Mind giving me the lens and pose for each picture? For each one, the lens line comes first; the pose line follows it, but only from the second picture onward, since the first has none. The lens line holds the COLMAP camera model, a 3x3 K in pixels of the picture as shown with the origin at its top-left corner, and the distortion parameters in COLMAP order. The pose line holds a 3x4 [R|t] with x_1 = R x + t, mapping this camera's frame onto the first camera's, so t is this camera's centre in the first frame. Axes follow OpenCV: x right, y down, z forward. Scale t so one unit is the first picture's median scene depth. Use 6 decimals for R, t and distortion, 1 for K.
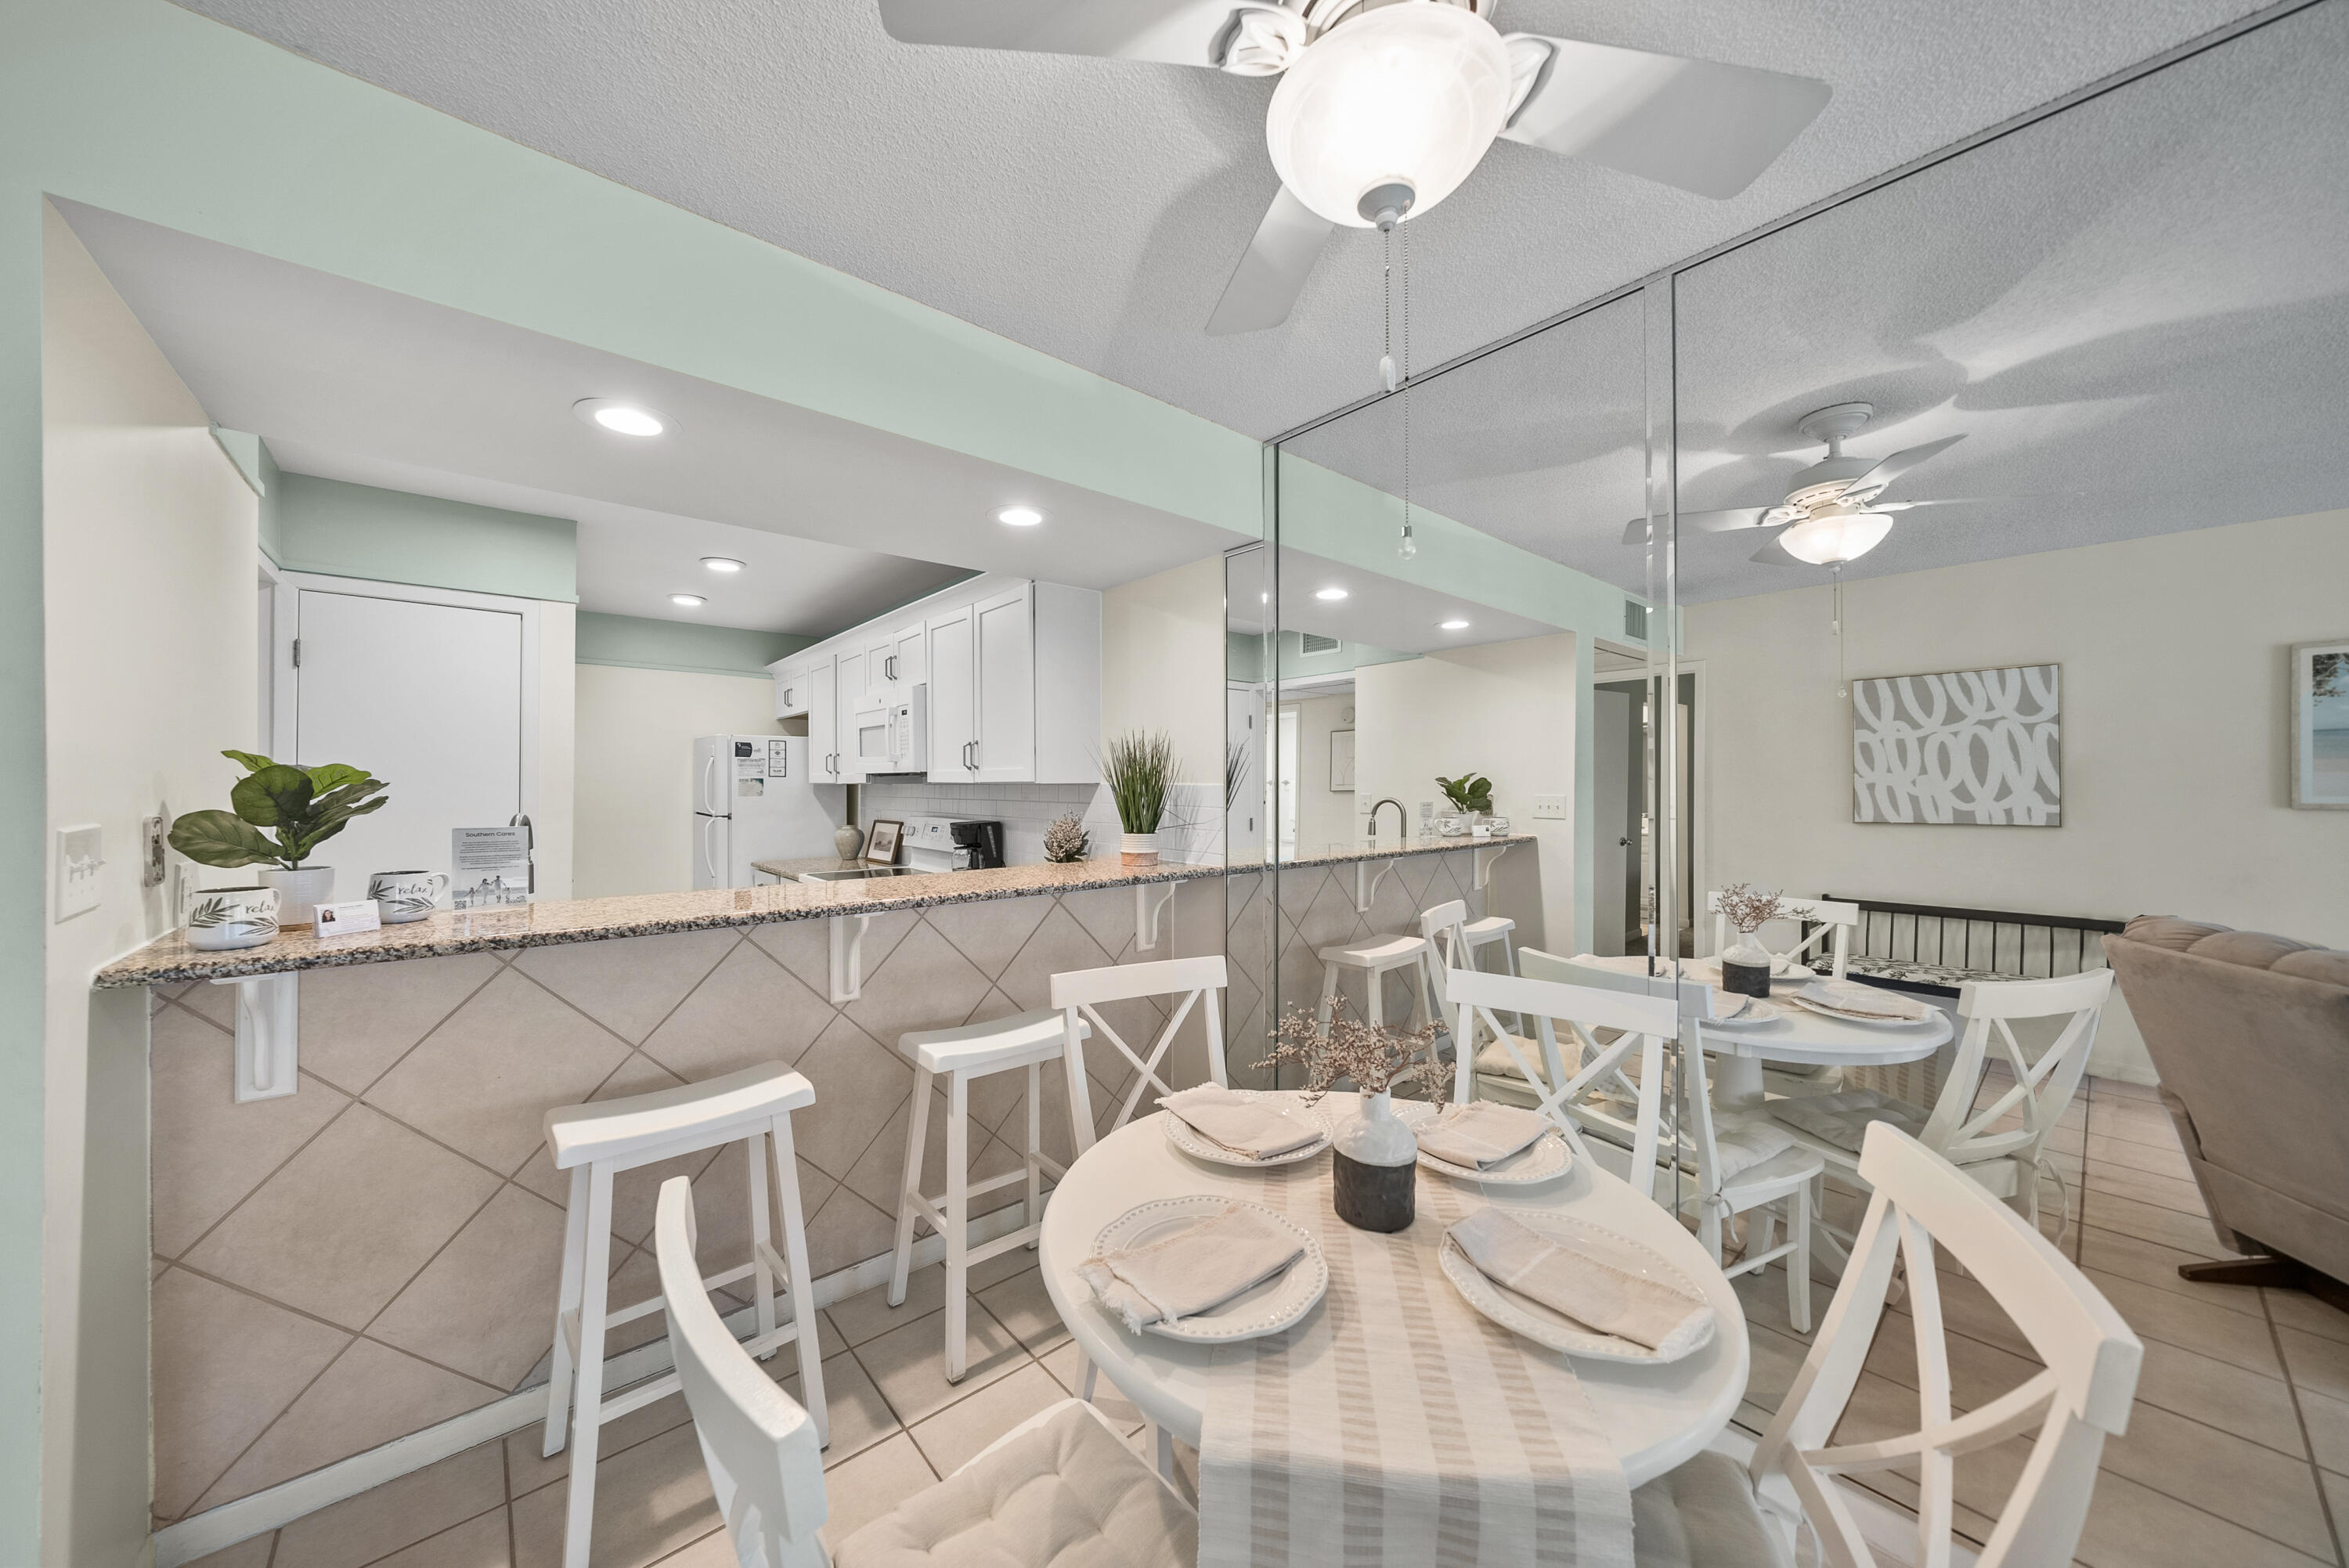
lens RADIAL K [[808.8, 0, 1145.7], [0, 808.8, 772.5], [0, 0, 1]] dist [-0.000674, 0.000019]
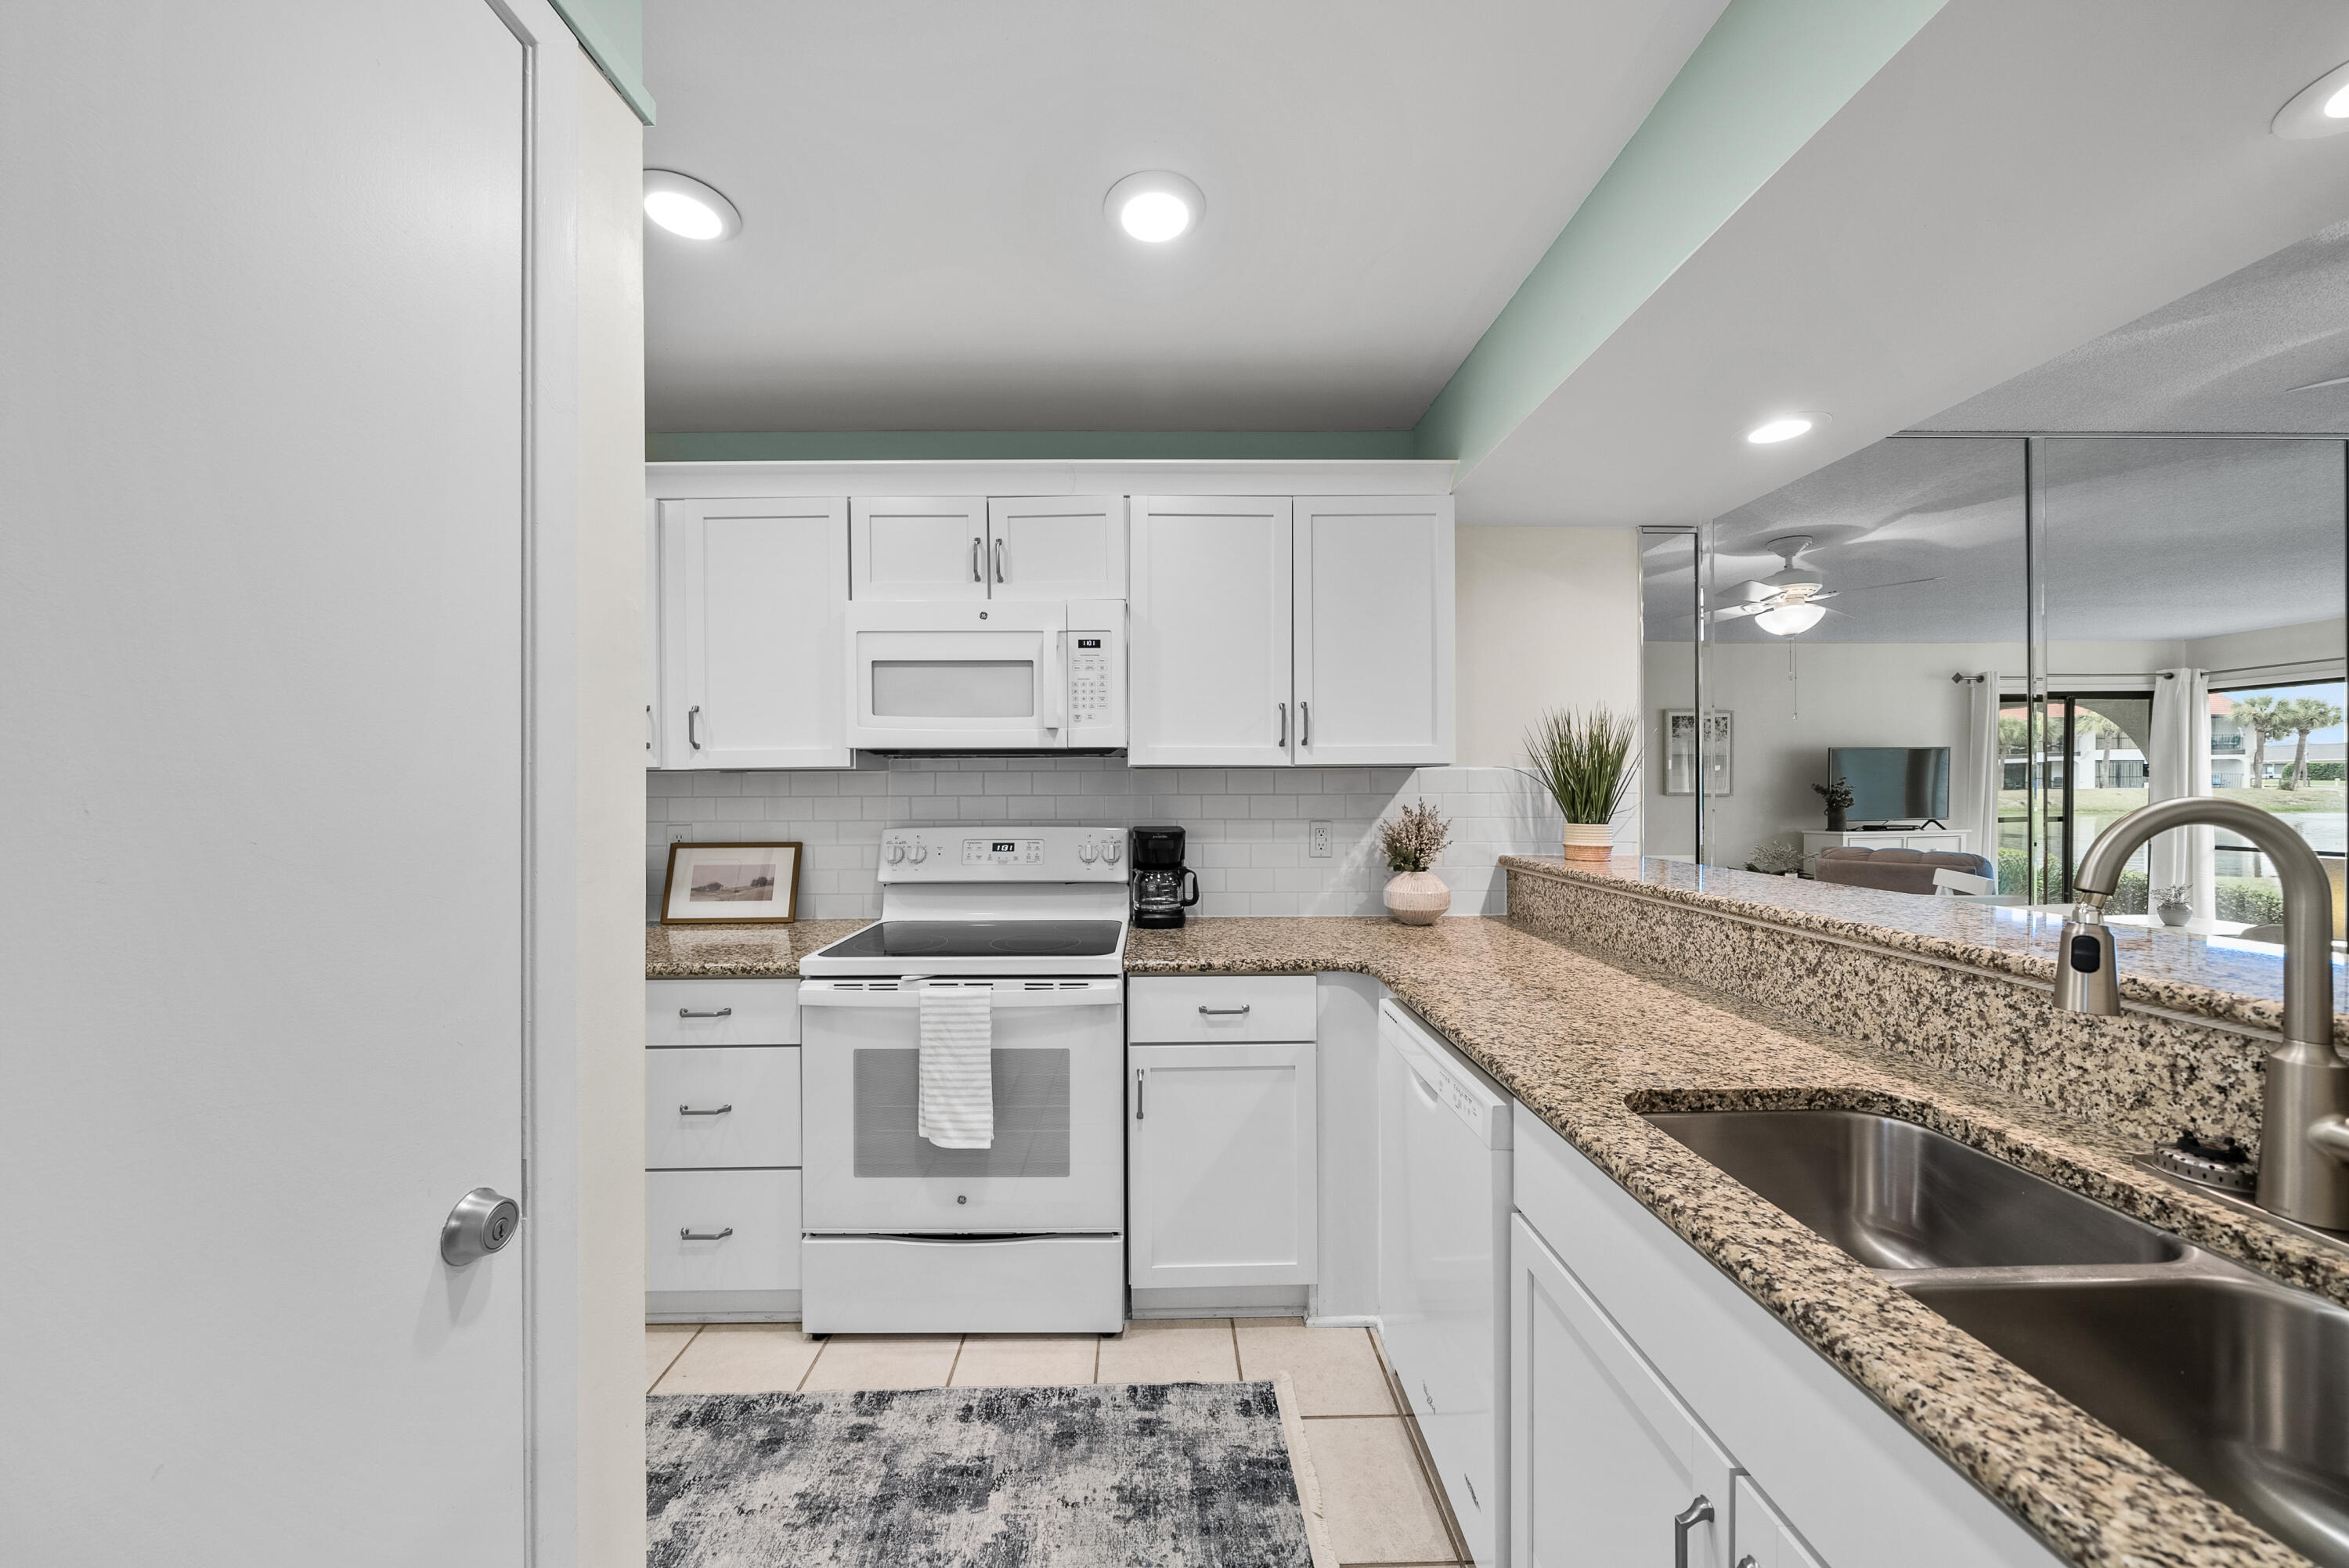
lens RADIAL K [[804.8, 0, 1163.3], [0, 804.8, 787.8], [0, 0, 1]] dist [-0.007941, 0.000332]
pose [[0.632323, -0.000984, 0.774704, -0.693563], [-0.005973, 0.999963, 0.006145, 0.024567], [-0.774682, -0.008513, 0.632294, 0.579191]]
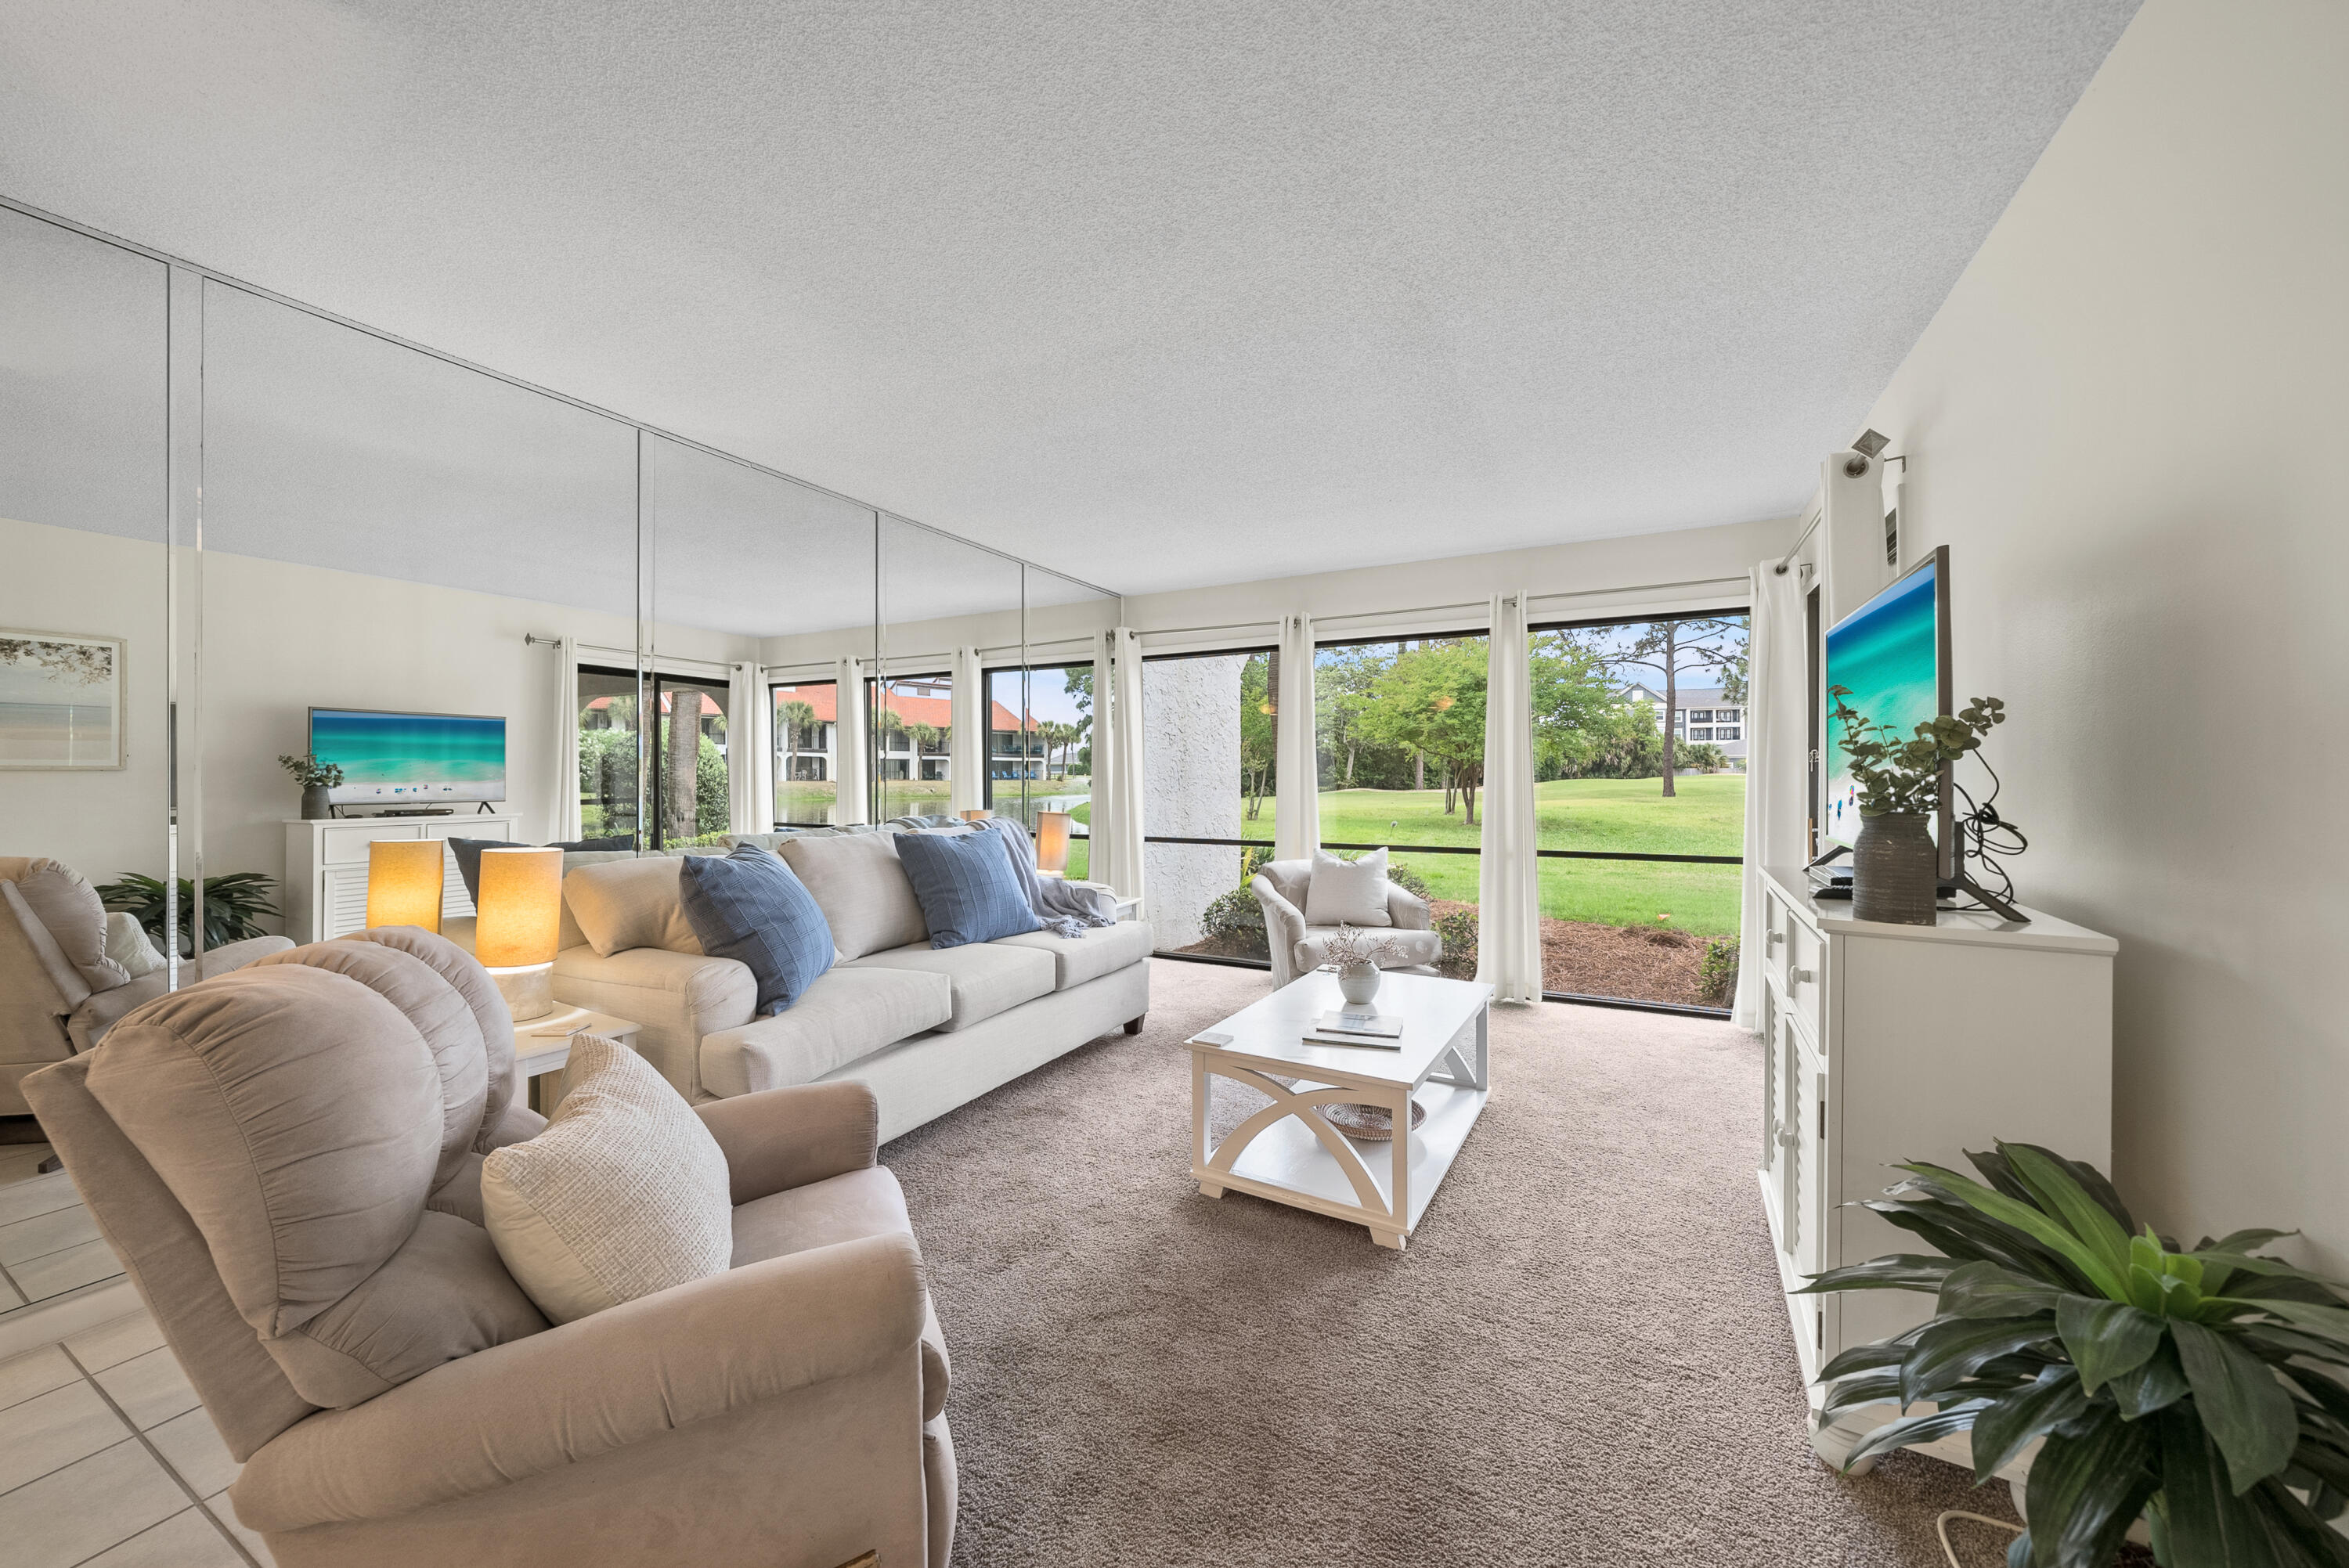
lens RADIAL K [[855.9, 0, 1174.5], [0, 855.9, 784.0], [0, 0, 1]] dist [-0.007985, -0.000044]
pose [[-0.380108, -0.004437, 0.924931, -0.248894], [-0.006182, 0.999978, 0.002256, 0.038003], [-0.924921, -0.004861, -0.380128, -0.134986]]
